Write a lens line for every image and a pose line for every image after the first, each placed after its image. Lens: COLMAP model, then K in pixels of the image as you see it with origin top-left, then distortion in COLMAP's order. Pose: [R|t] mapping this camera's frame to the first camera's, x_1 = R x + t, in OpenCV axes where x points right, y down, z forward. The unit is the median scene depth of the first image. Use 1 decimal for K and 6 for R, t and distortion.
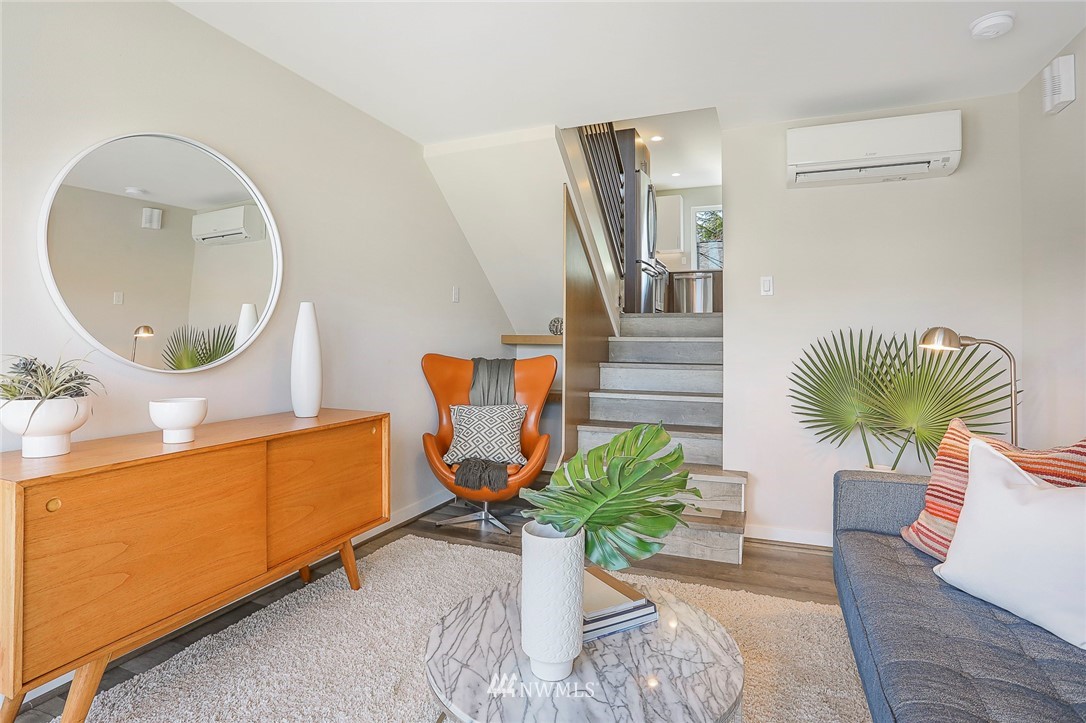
lens RADIAL K [[565.2, 0, 541.7], [0, 565.2, 327.1], [0, 0, 1]] dist [-0.062682, 0.025596]
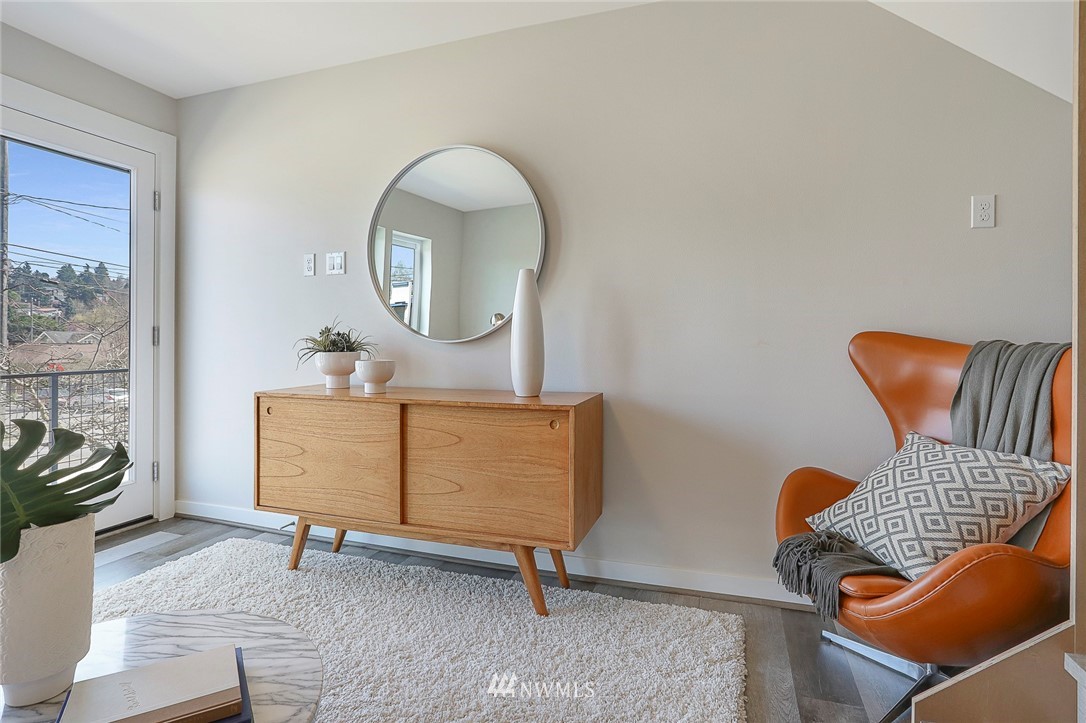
lens RADIAL K [[565.2, 0, 541.7], [0, 565.2, 327.1], [0, 0, 1]] dist [-0.062682, 0.025596]
pose [[0.052494, -0.026937, -0.998258, 0.523313], [0.025672, 0.999342, -0.025617, 0.075566], [0.998291, -0.024283, 0.053151, 1.029855]]
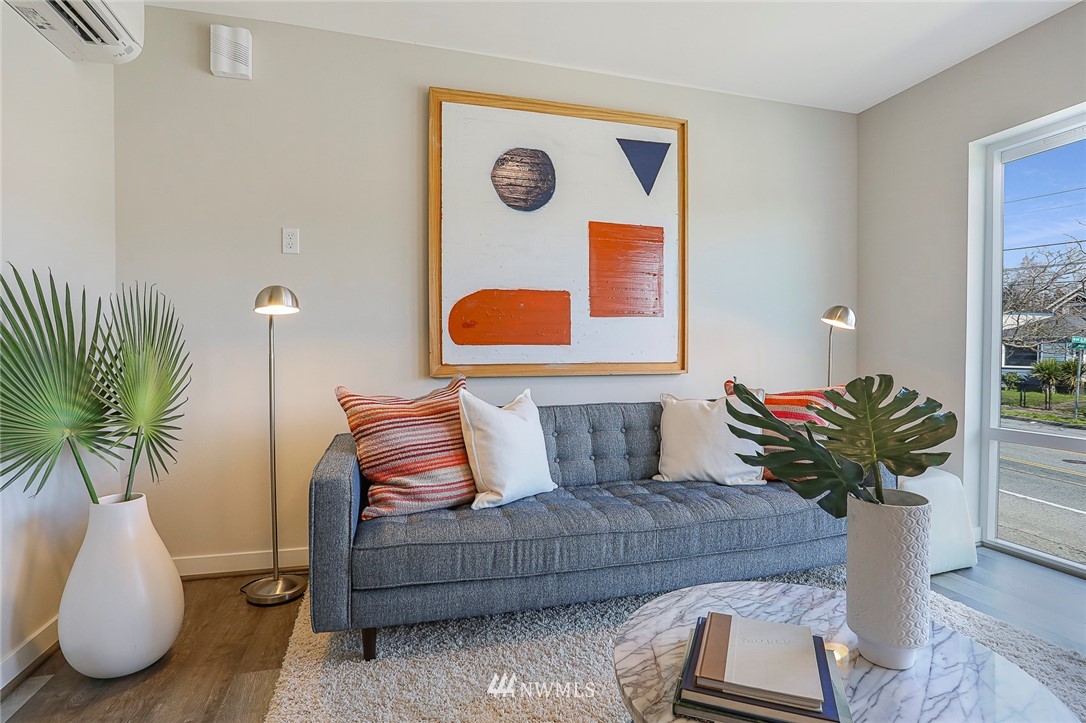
lens RADIAL K [[535.8, 0, 534.5], [0, 535.8, 362.8], [0, 0, 1]] dist [-0.085295, 0.042200]
pose [[-0.609179, -0.027761, 0.792546, -0.167339], [-0.026463, 0.999542, 0.014671, 0.093685], [-0.792591, -0.012036, -0.609635, 1.175444]]
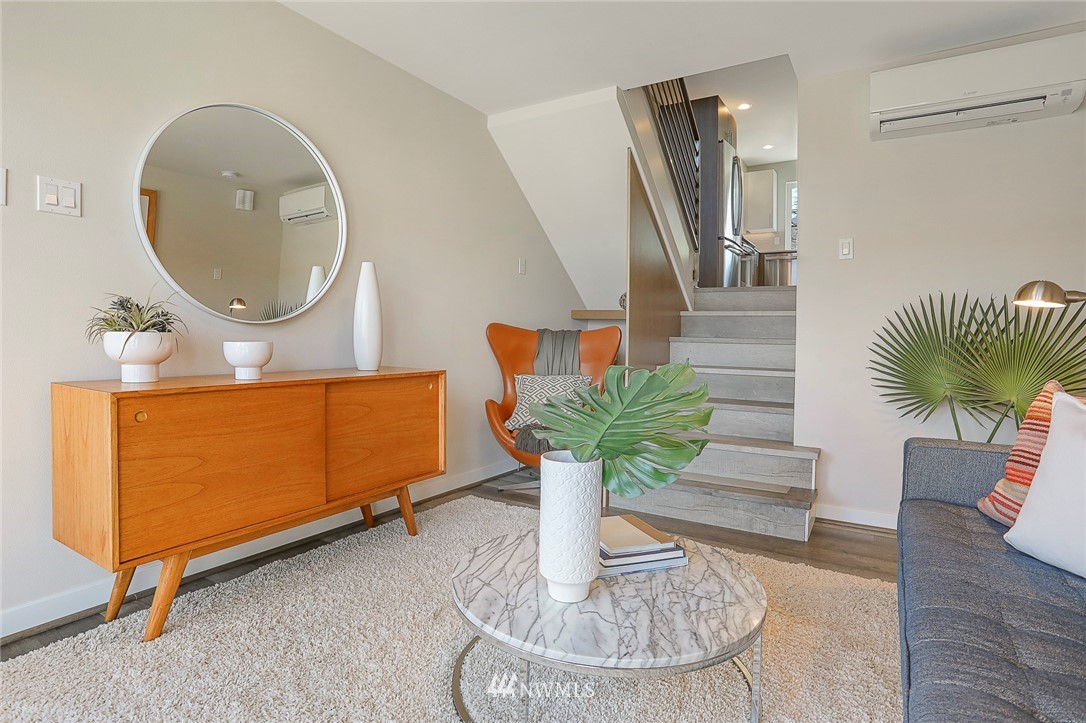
lens RADIAL K [[579.2, 0, 536.1], [0, 579.2, 342.5], [0, 0, 1]] dist [-0.069930, 0.036850]
pose [[0.985601, 0.009820, -0.168805, 0.080461], [-0.003854, 0.999358, 0.035632, 0.069256], [0.169046, -0.034469, 0.985005, -0.023393]]
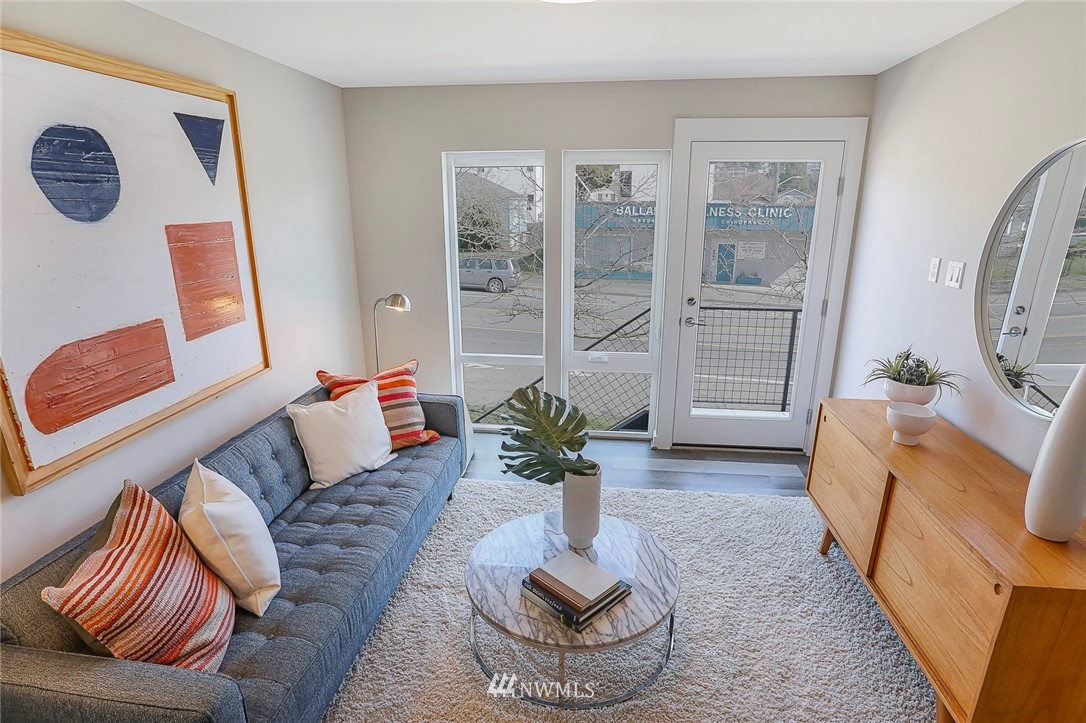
lens RADIAL K [[571.1, 0, 526.1], [0, 571.1, 363.3], [0, 0, 1]] dist [-0.067253, 0.028321]
pose [[-0.973804, 0.065981, -0.217606, 0.317356], [0.009491, 0.967936, 0.251016, -0.213993], [0.227191, 0.242375, -0.943206, 1.497848]]
